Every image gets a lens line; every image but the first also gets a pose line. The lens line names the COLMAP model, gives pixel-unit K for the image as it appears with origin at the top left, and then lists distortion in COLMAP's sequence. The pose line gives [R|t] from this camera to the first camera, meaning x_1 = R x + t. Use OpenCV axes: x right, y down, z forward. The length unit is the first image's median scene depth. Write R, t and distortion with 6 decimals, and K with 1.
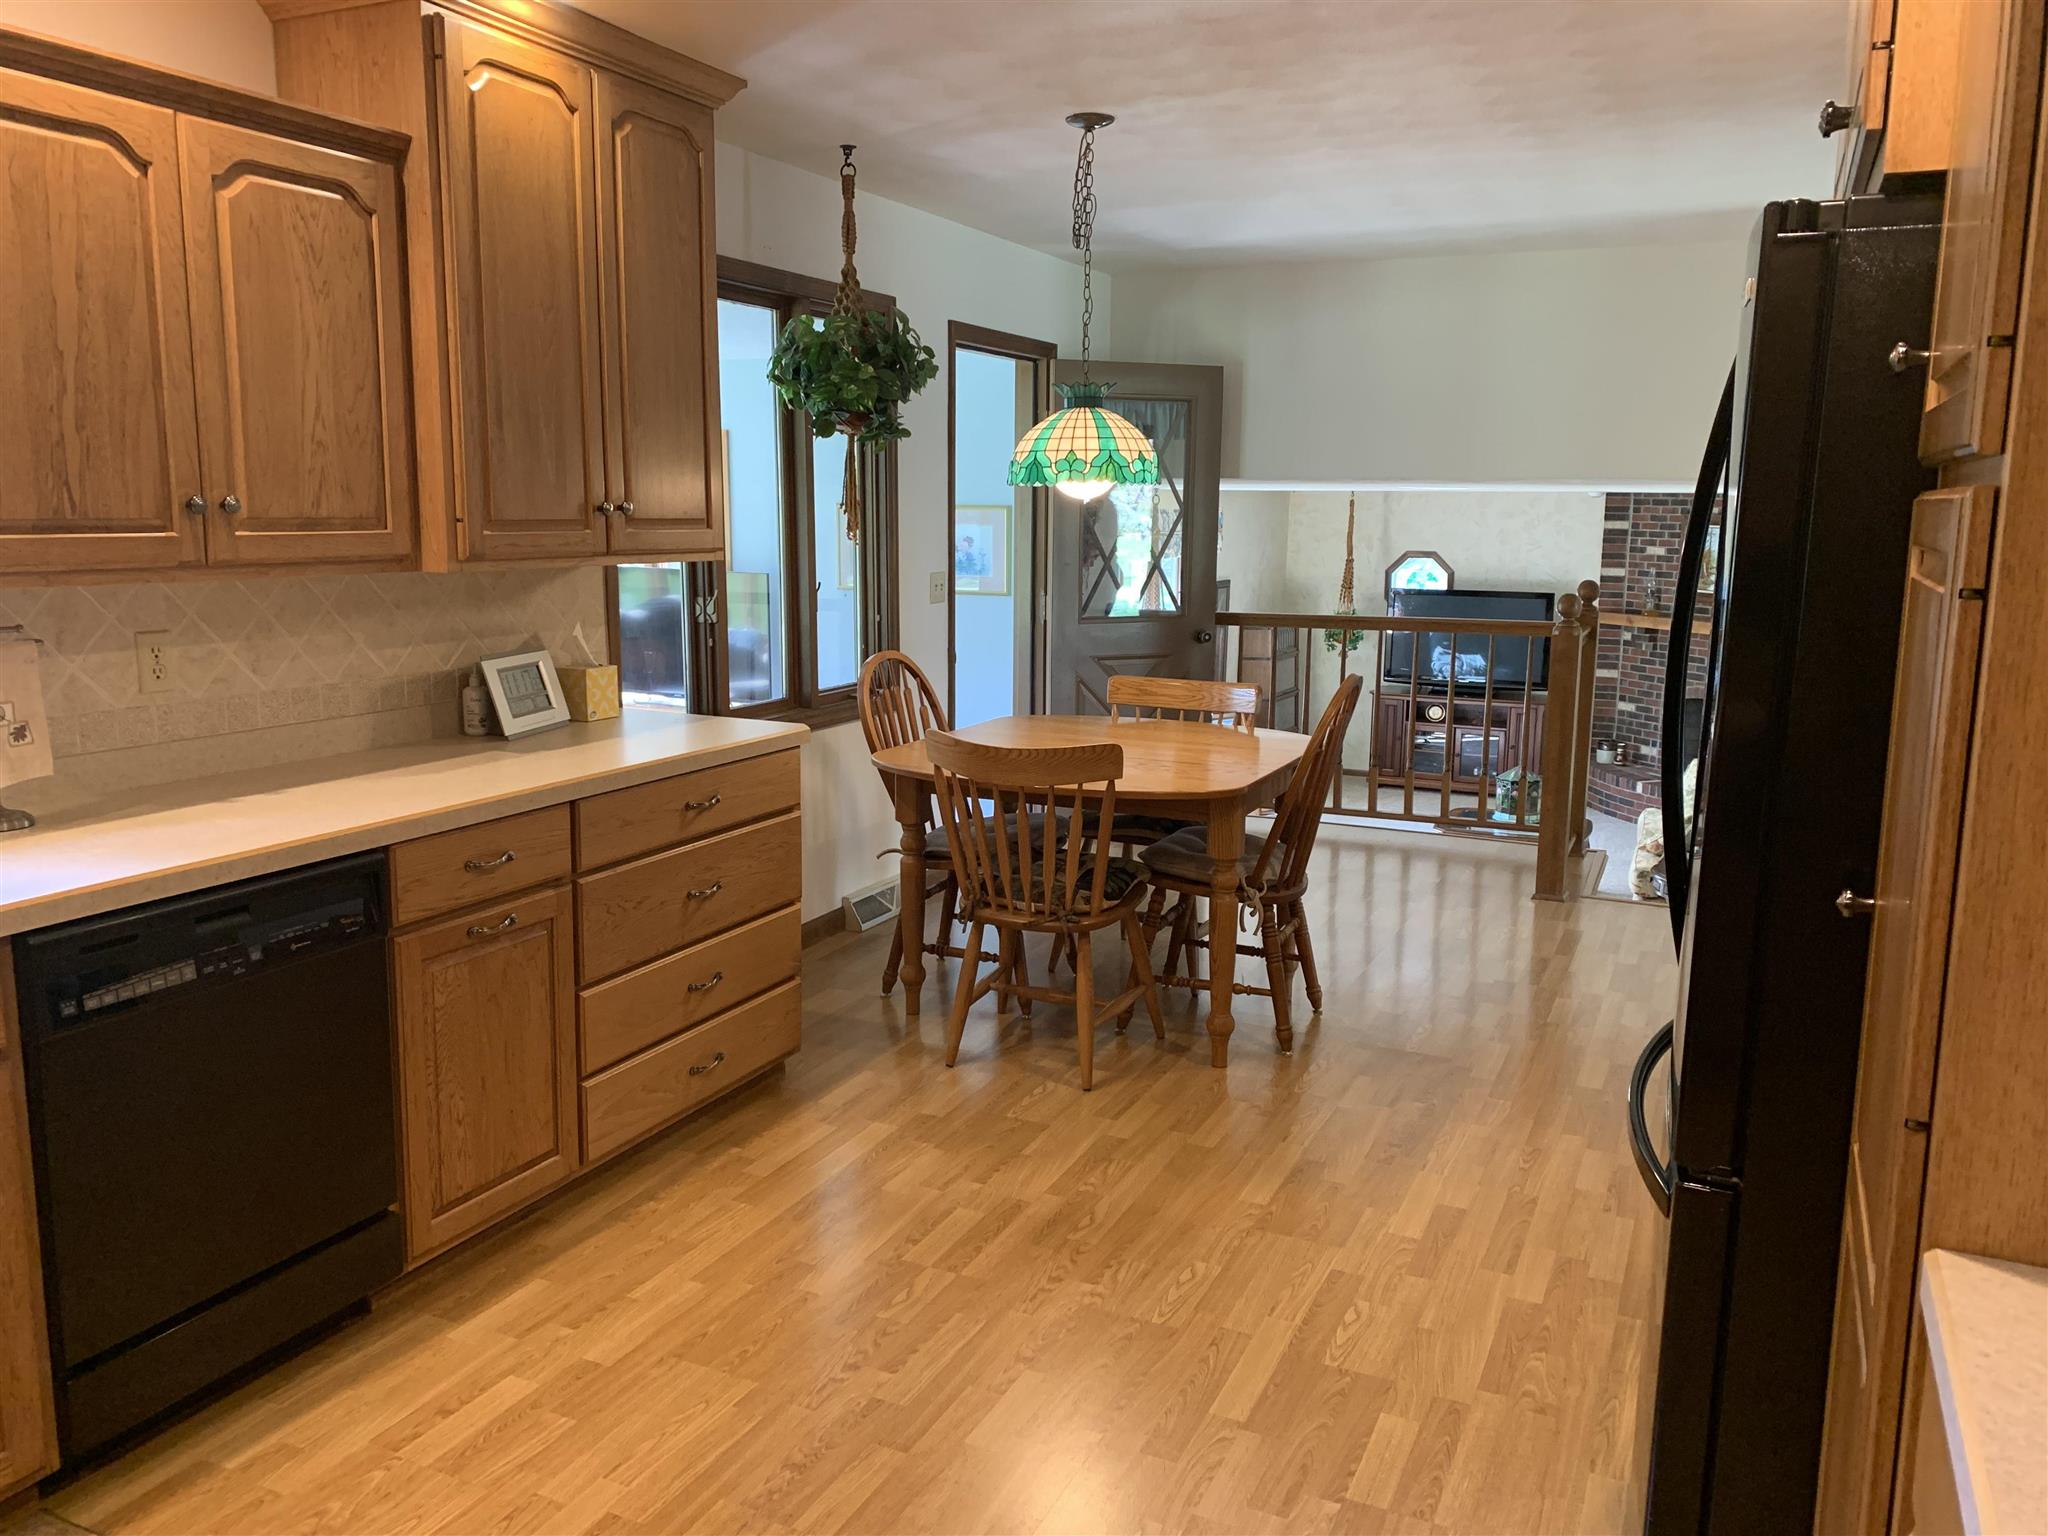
lens RADIAL K [[1549.4, 0, 1019.3], [0, 1549.4, 743.5], [0, 0, 1]] dist [0.000459, -0.001663]
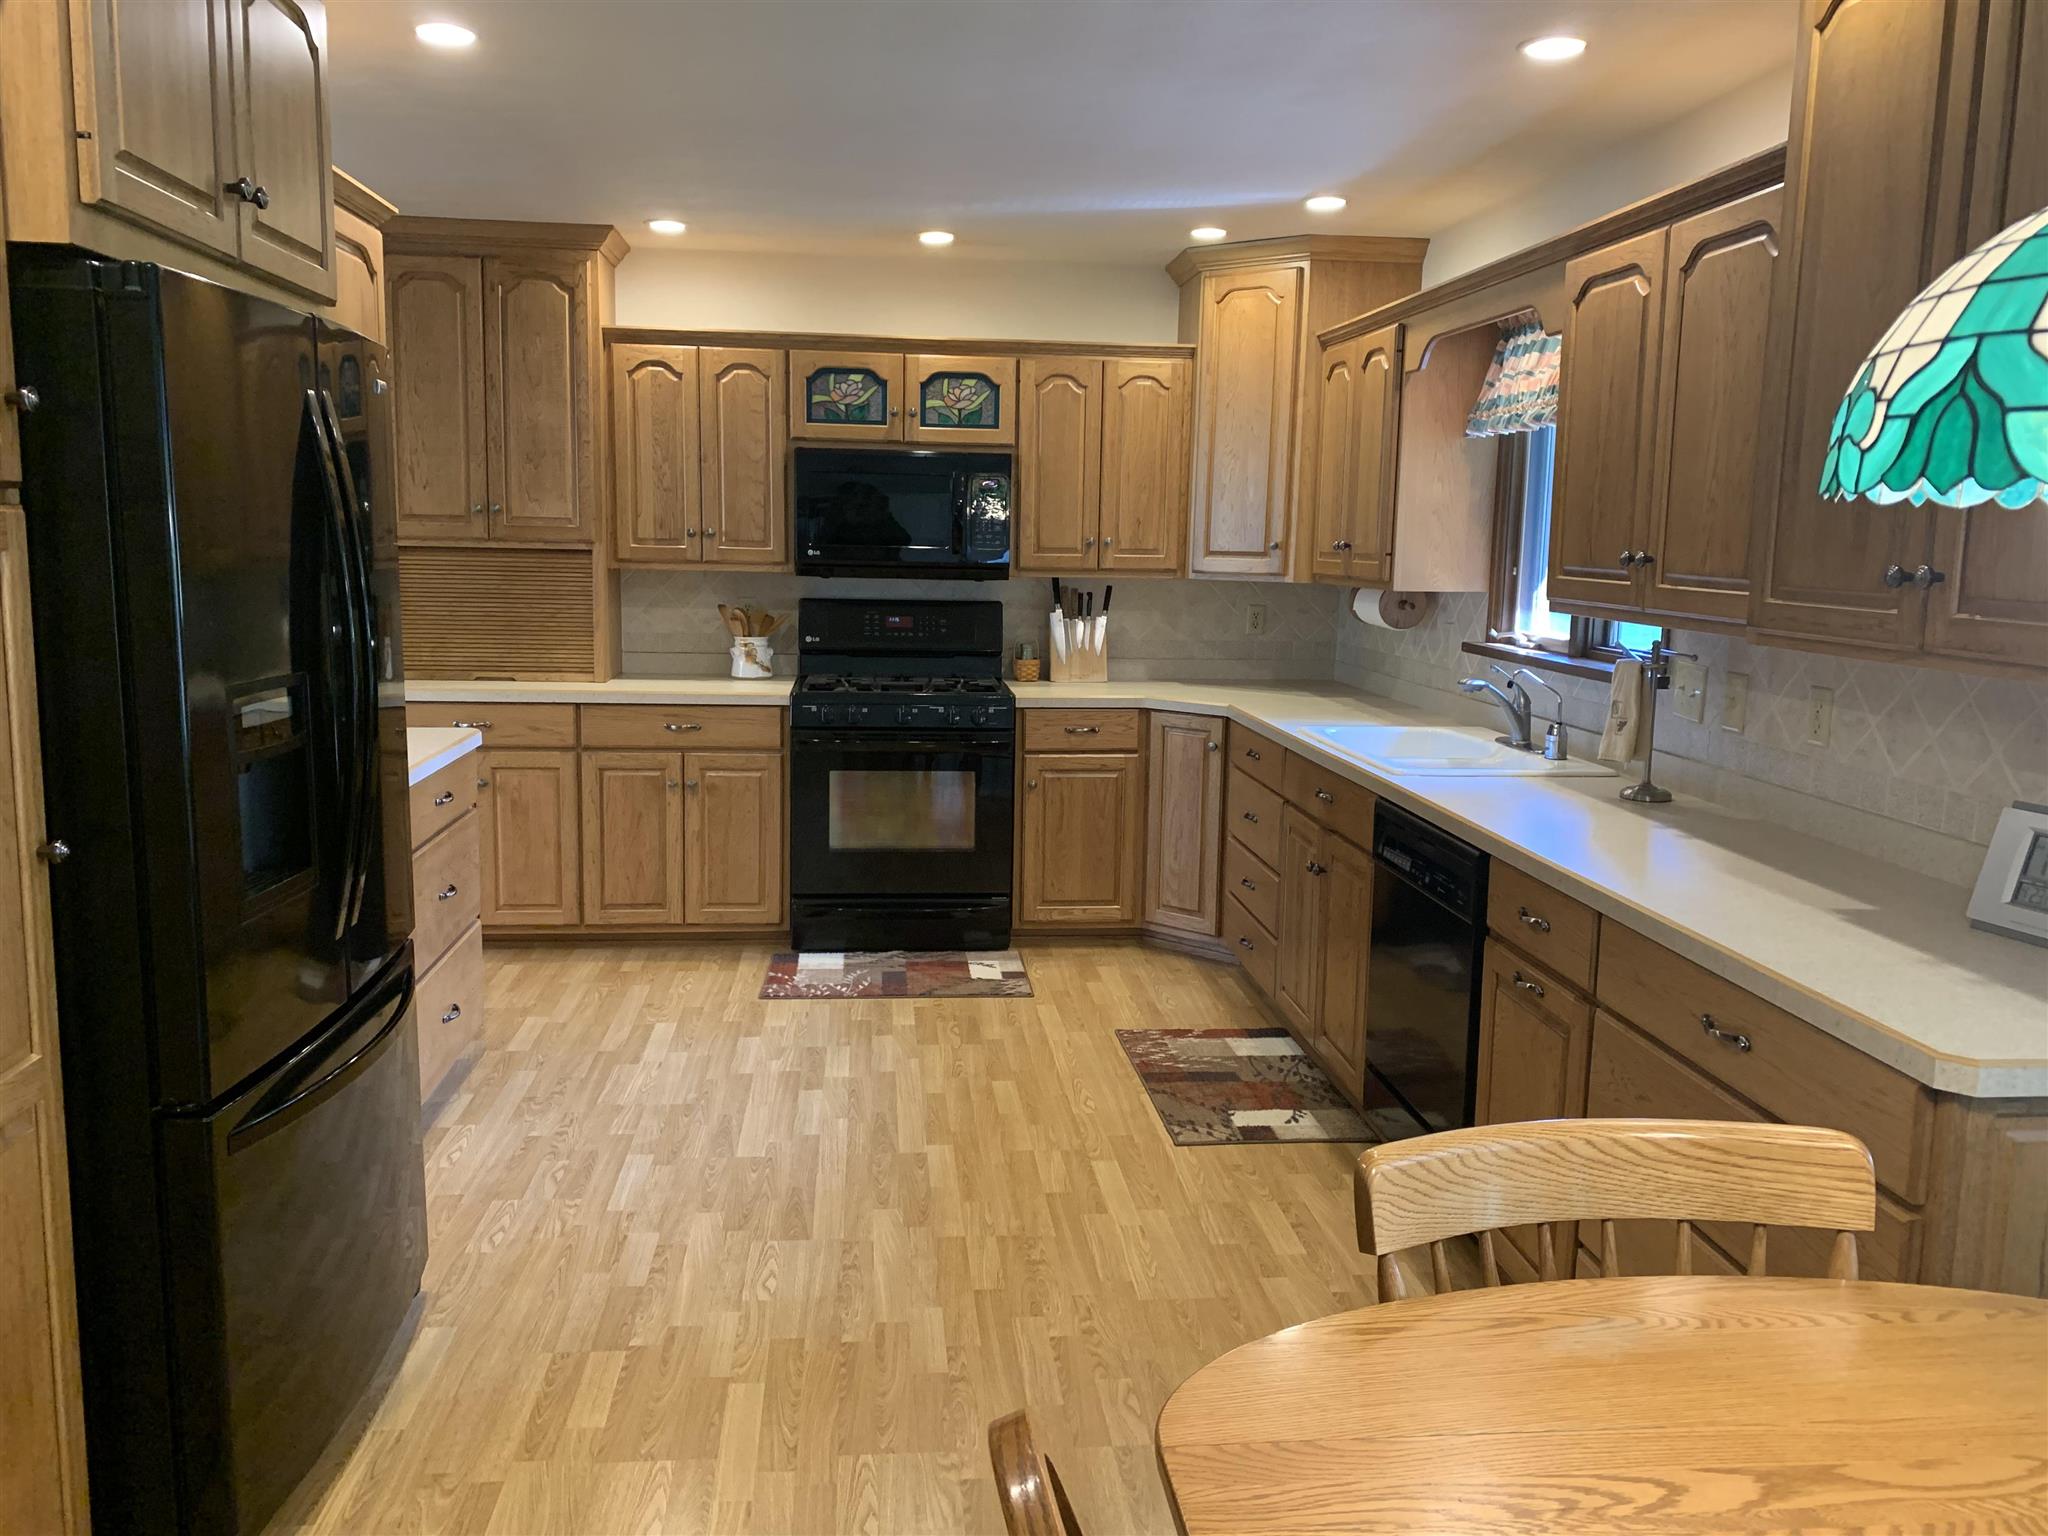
lens RADIAL K [[1549.4, 0, 1019.3], [0, 1549.4, 743.5], [0, 0, 1]] dist [0.000459, -0.001663]
pose [[-0.854487, 0.043014, -0.517688, 0.487081], [-0.110000, 0.958985, 0.261244, -0.277170], [0.507692, 0.280176, -0.814709, 1.767959]]
